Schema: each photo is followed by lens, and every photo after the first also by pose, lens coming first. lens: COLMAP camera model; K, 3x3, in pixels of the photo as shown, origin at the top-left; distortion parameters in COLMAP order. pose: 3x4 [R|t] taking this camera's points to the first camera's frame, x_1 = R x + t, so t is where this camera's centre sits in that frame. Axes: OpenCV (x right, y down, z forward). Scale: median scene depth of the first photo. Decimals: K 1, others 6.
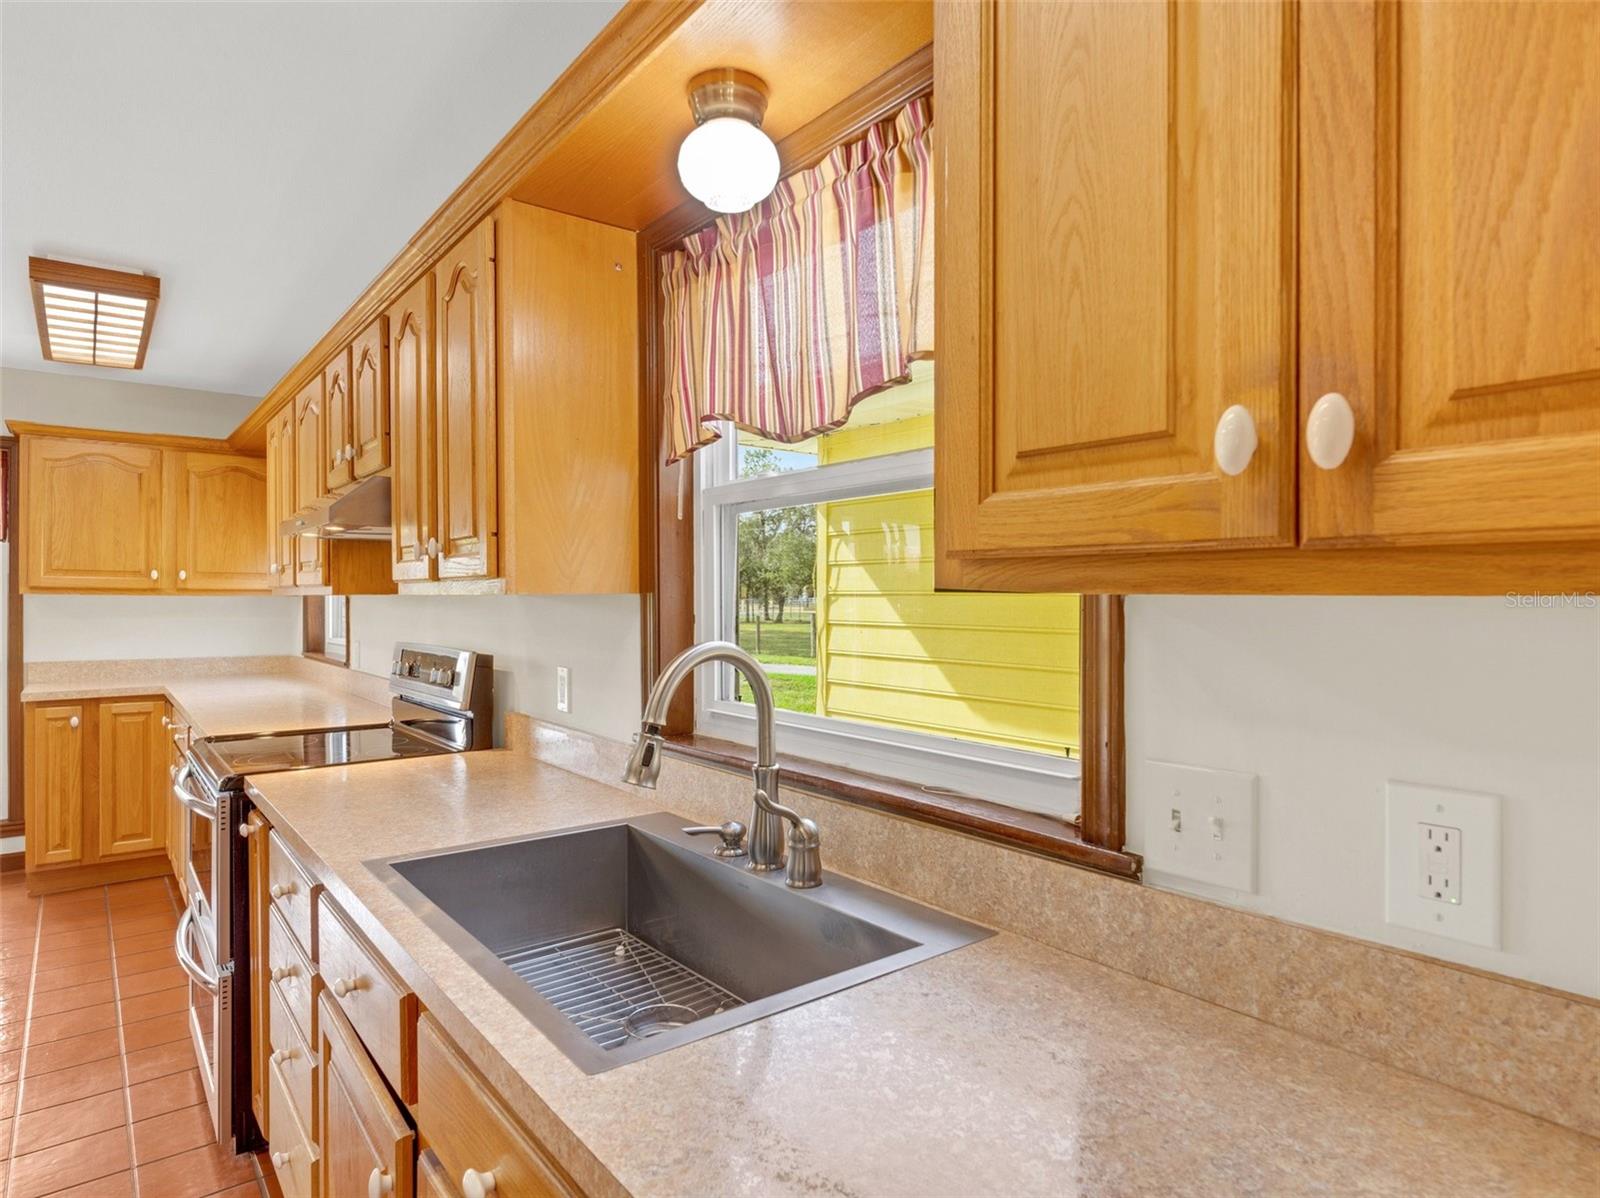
lens RADIAL K [[923.6, 0, 812.0], [0, 923.6, 603.7], [0, 0, 1]] dist [-0.007408, 0.000714]
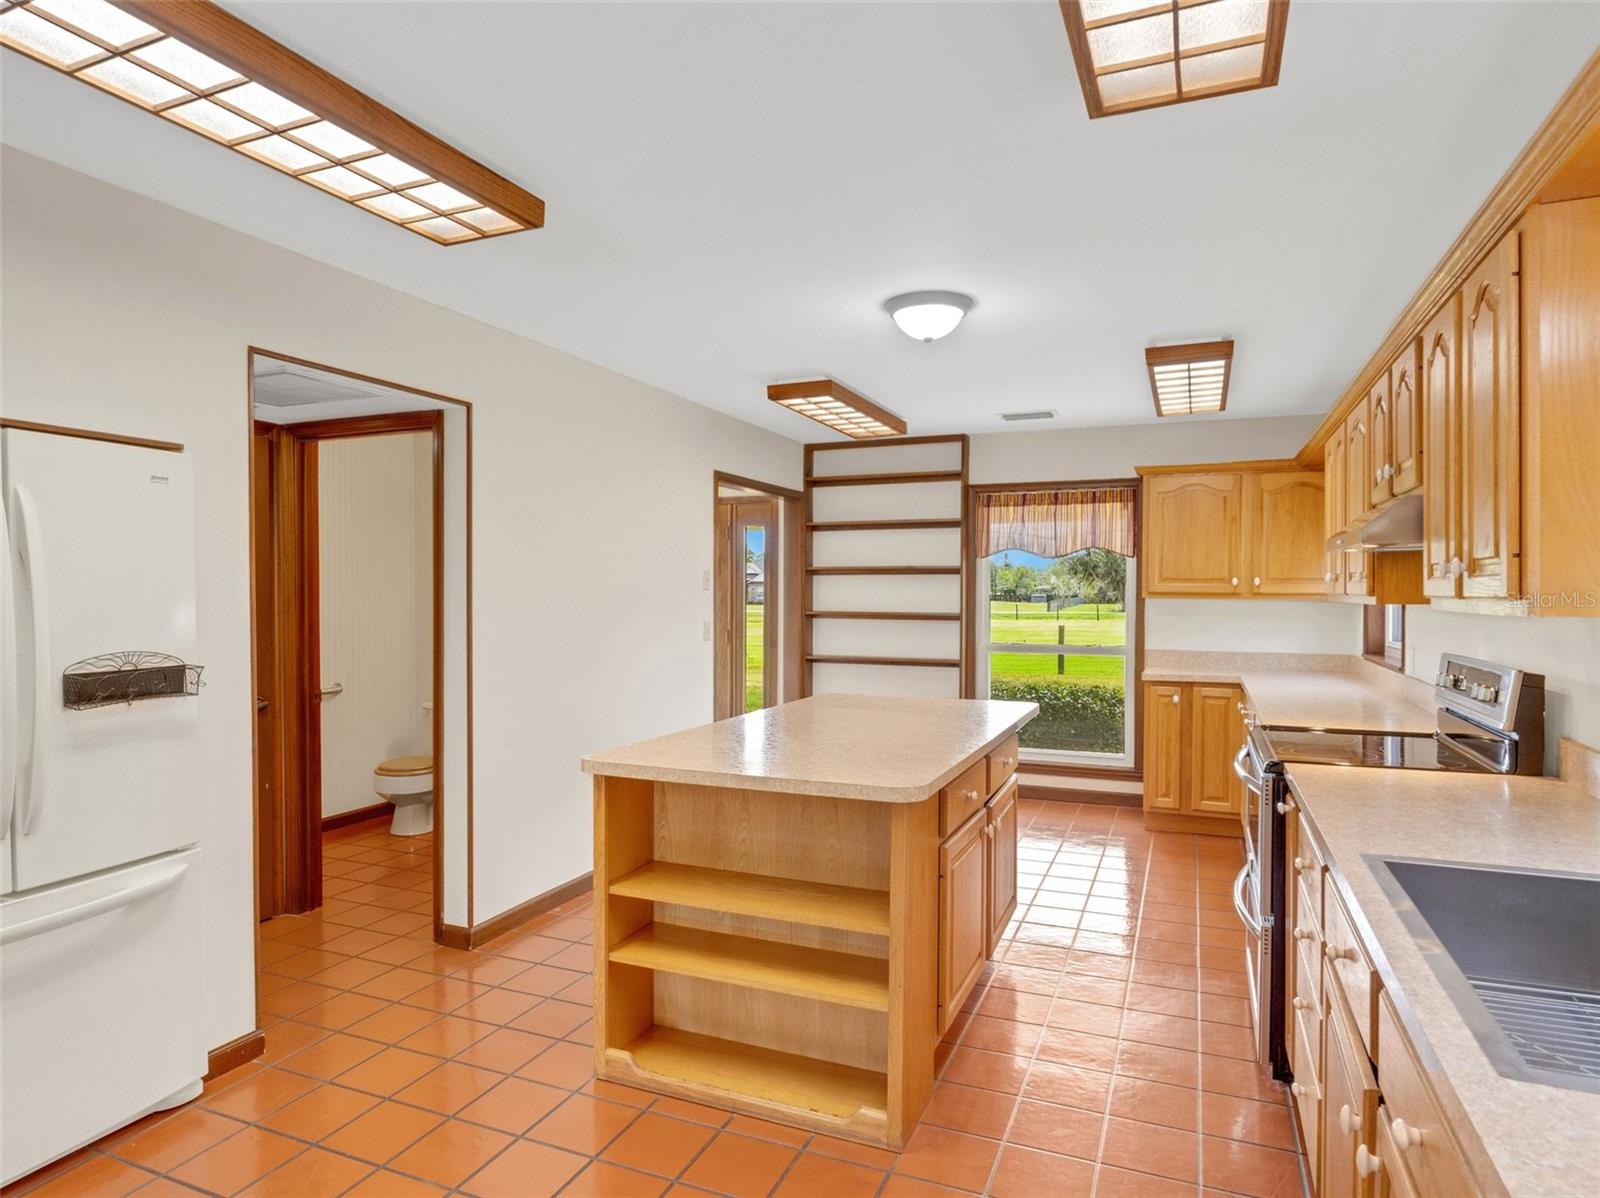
lens RADIAL K [[923.6, 0, 812.0], [0, 923.6, 603.7], [0, 0, 1]] dist [-0.007408, 0.000714]
pose [[0.484742, 0.010737, -0.874591, 0.097009], [-0.004492, 0.999942, 0.009786, -0.020371], [0.874646, -0.000815, 0.484762, -0.080579]]
